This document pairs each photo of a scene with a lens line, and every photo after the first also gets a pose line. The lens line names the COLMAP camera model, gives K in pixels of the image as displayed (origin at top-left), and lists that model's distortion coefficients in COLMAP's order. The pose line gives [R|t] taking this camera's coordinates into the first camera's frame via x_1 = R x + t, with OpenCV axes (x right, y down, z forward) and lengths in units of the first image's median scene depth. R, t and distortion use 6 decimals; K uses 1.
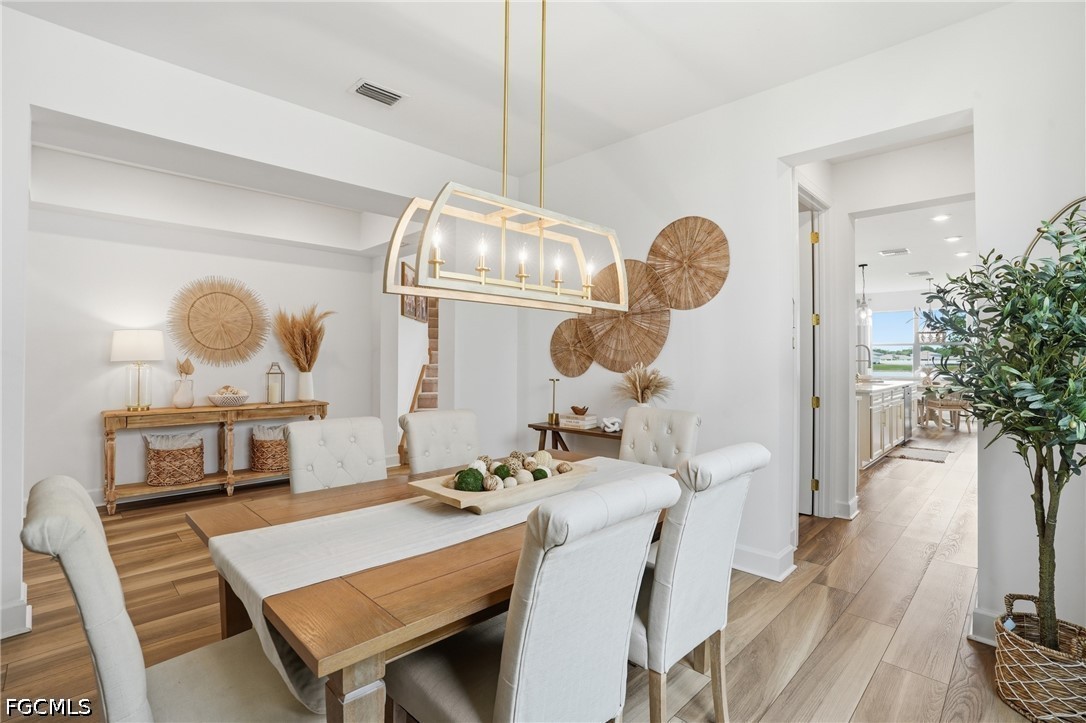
lens RADIAL K [[508.3, 0, 537.5], [0, 508.3, 353.9], [0, 0, 1]] dist [-0.030111, 0.000703]
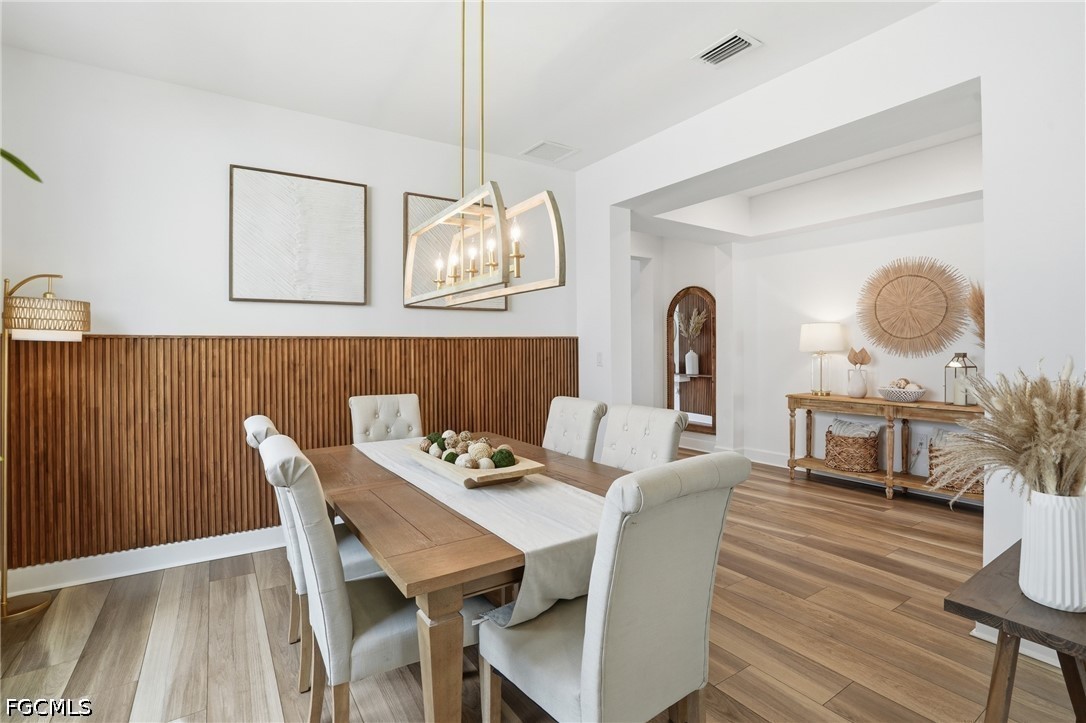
lens RADIAL K [[508.3, 0, 537.5], [0, 508.3, 353.9], [0, 0, 1]] dist [-0.030111, 0.000703]
pose [[-0.212541, 0.001607, -0.977151, 0.418563], [0.013371, 0.999910, -0.001264, 0.012246], [0.977061, -0.013334, -0.212544, 0.579393]]
